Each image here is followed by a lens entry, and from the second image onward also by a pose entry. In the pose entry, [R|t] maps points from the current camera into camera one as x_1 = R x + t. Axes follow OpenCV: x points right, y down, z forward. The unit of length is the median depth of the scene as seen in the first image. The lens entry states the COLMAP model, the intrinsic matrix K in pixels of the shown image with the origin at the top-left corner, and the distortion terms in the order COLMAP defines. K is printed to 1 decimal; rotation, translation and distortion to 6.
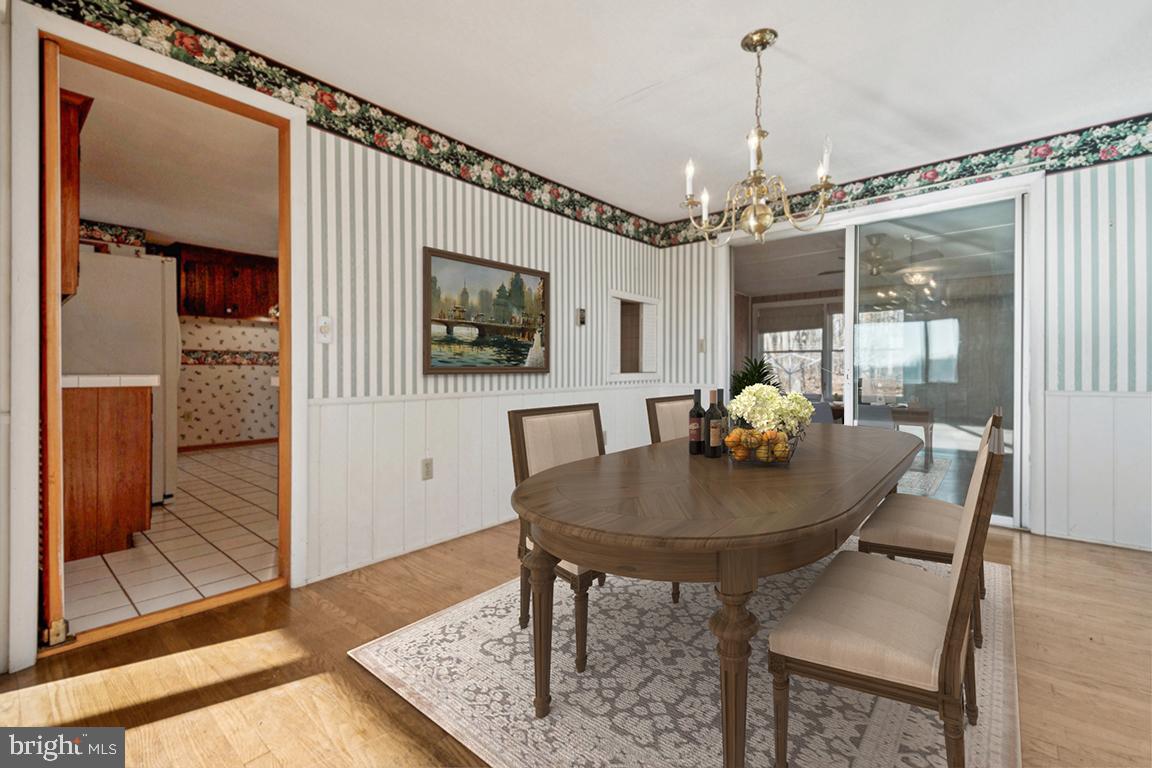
lens RADIAL K [[514.6, 0, 565.9], [0, 514.6, 376.9], [0, 0, 1]] dist [0.016071, -0.006695]
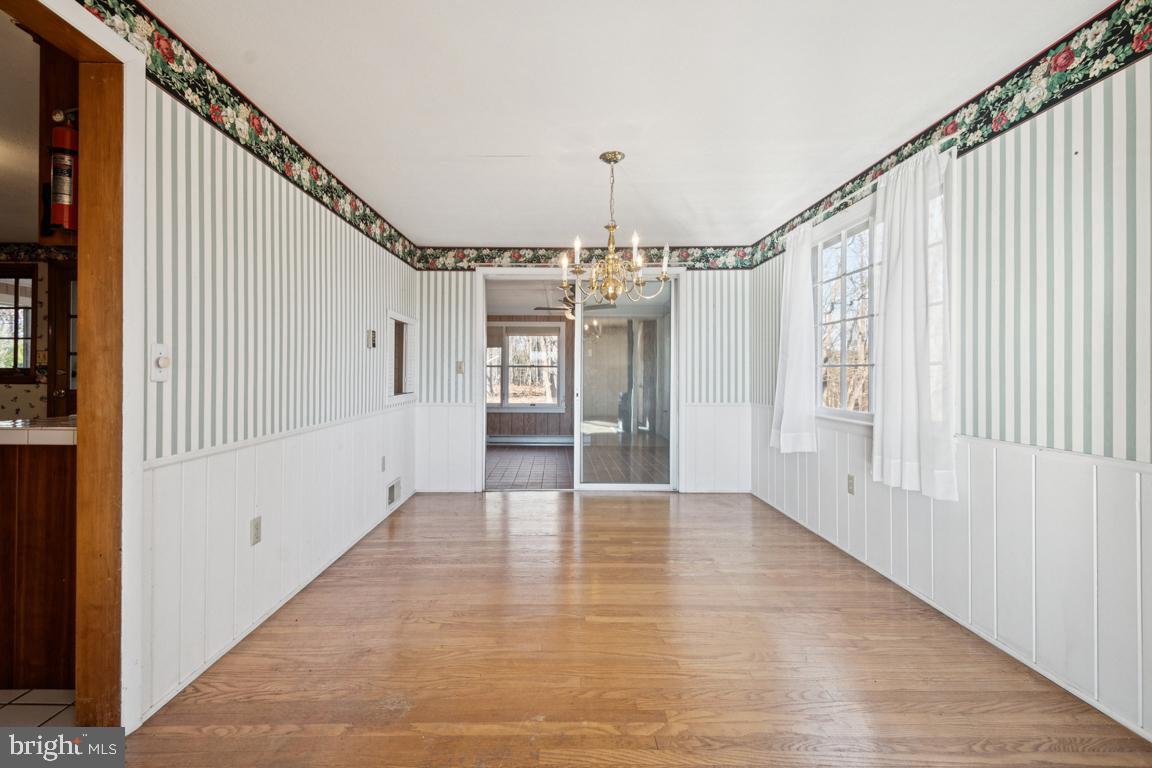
lens RADIAL K [[514.6, 0, 593.6], [0, 514.6, 375.8], [0, 0, 1]] dist [0.016071, -0.006695]
pose [[0.721829, 0.001948, 0.692069, -0.424421], [0.005088, 0.999954, -0.008121, -0.050399], [-0.692053, 0.009383, 0.721786, 0.047732]]
